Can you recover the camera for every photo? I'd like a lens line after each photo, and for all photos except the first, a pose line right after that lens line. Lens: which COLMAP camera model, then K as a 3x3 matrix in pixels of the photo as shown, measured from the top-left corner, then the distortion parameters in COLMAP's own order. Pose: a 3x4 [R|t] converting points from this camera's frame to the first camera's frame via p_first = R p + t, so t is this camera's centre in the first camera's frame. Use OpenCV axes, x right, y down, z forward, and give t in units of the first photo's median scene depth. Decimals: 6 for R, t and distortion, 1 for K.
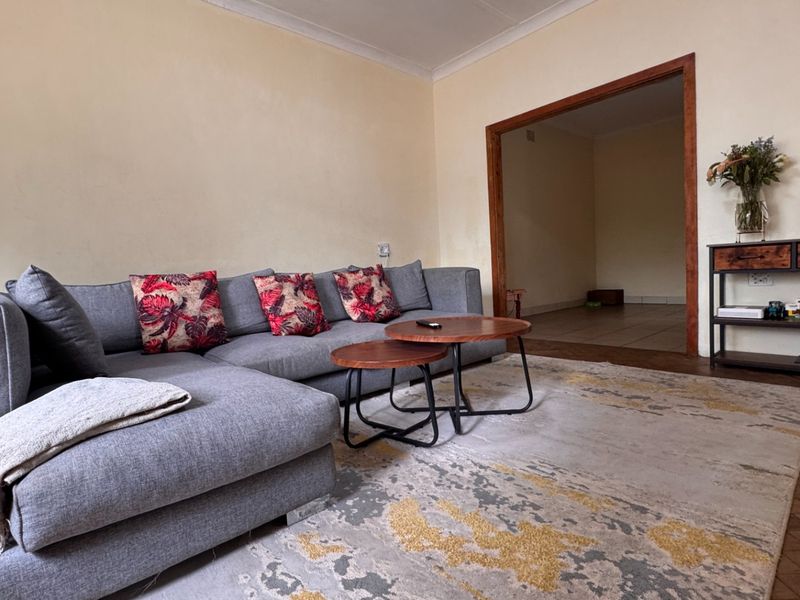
lens RADIAL K [[431.2, 0, 396.7], [0, 431.2, 300.9], [0, 0, 1]] dist [-0.003577, -0.000104]
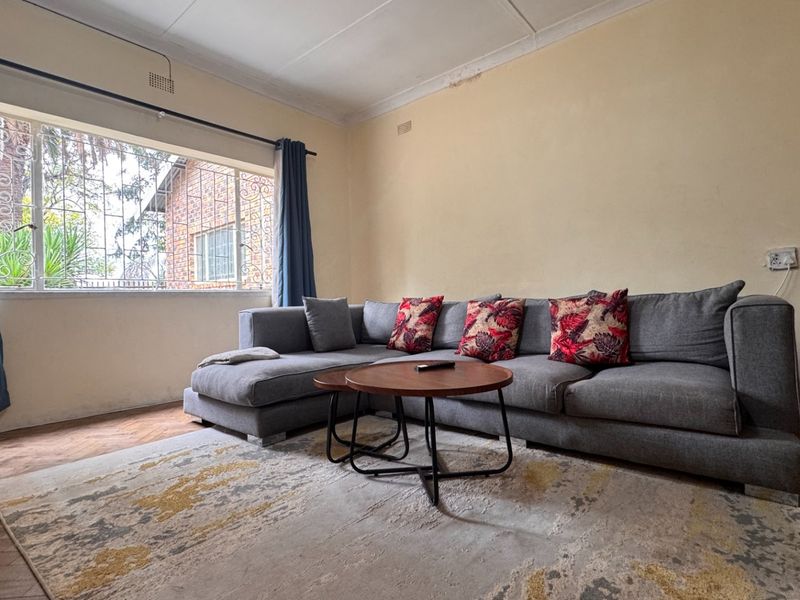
lens RADIAL K [[431.2, 0, 397.3], [0, 431.2, 299.4], [0, 0, 1]] dist [-0.003577, -0.000104]
pose [[0.120631, 0.044793, -0.991686, 0.976698], [-0.048985, 0.998033, 0.039121, -0.119298], [0.991488, 0.043859, 0.122587, 0.813067]]
